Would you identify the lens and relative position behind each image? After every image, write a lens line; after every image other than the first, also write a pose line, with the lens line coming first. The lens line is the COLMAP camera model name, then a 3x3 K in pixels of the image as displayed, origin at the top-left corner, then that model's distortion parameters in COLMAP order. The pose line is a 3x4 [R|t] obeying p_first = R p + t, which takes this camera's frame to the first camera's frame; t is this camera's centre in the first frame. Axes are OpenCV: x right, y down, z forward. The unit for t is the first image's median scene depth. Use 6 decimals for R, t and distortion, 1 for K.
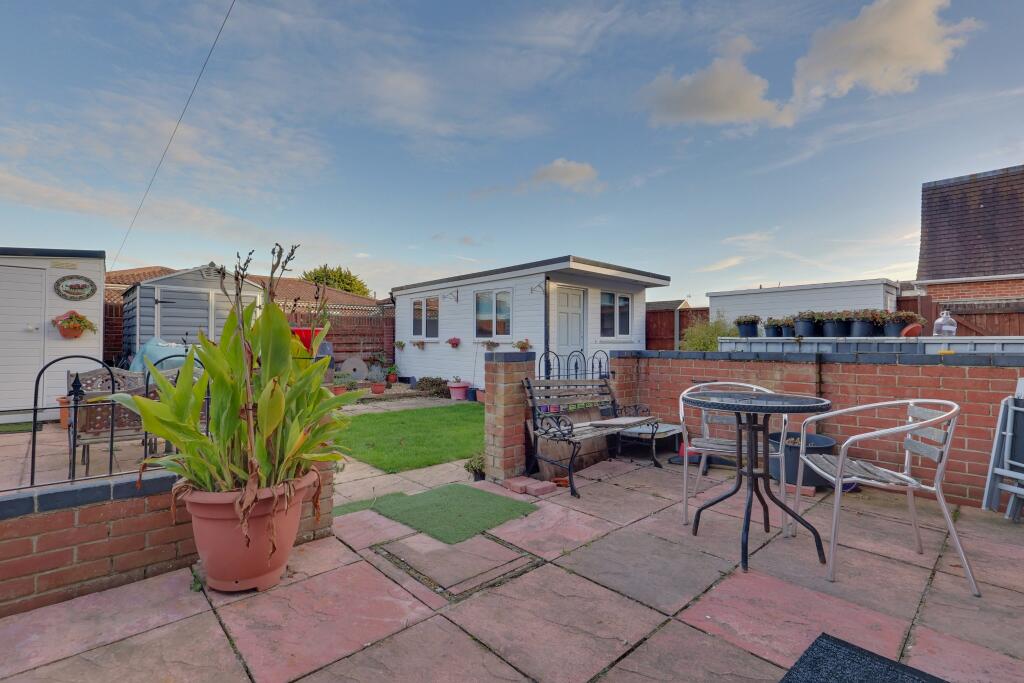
lens RADIAL K [[472.9, 0, 512.0], [0, 472.9, 341.5], [0, 0, 1]] dist [-0.001728, -0.000177]
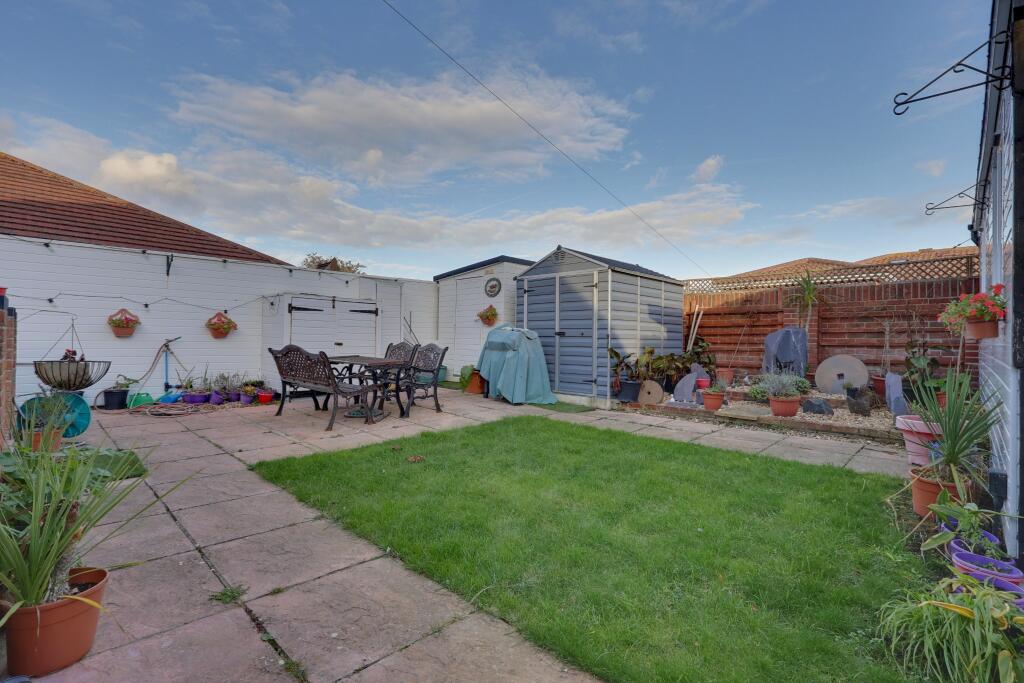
lens RADIAL K [[472.9, 0, 512.0], [0, 472.9, 341.5], [0, 0, 1]] dist [-0.001728, -0.000177]
pose [[0.050333, 0.021483, -0.998501, 0.411643], [0.021213, 0.999520, 0.022574, 0.010101], [0.998507, -0.022318, 0.049854, 0.977260]]
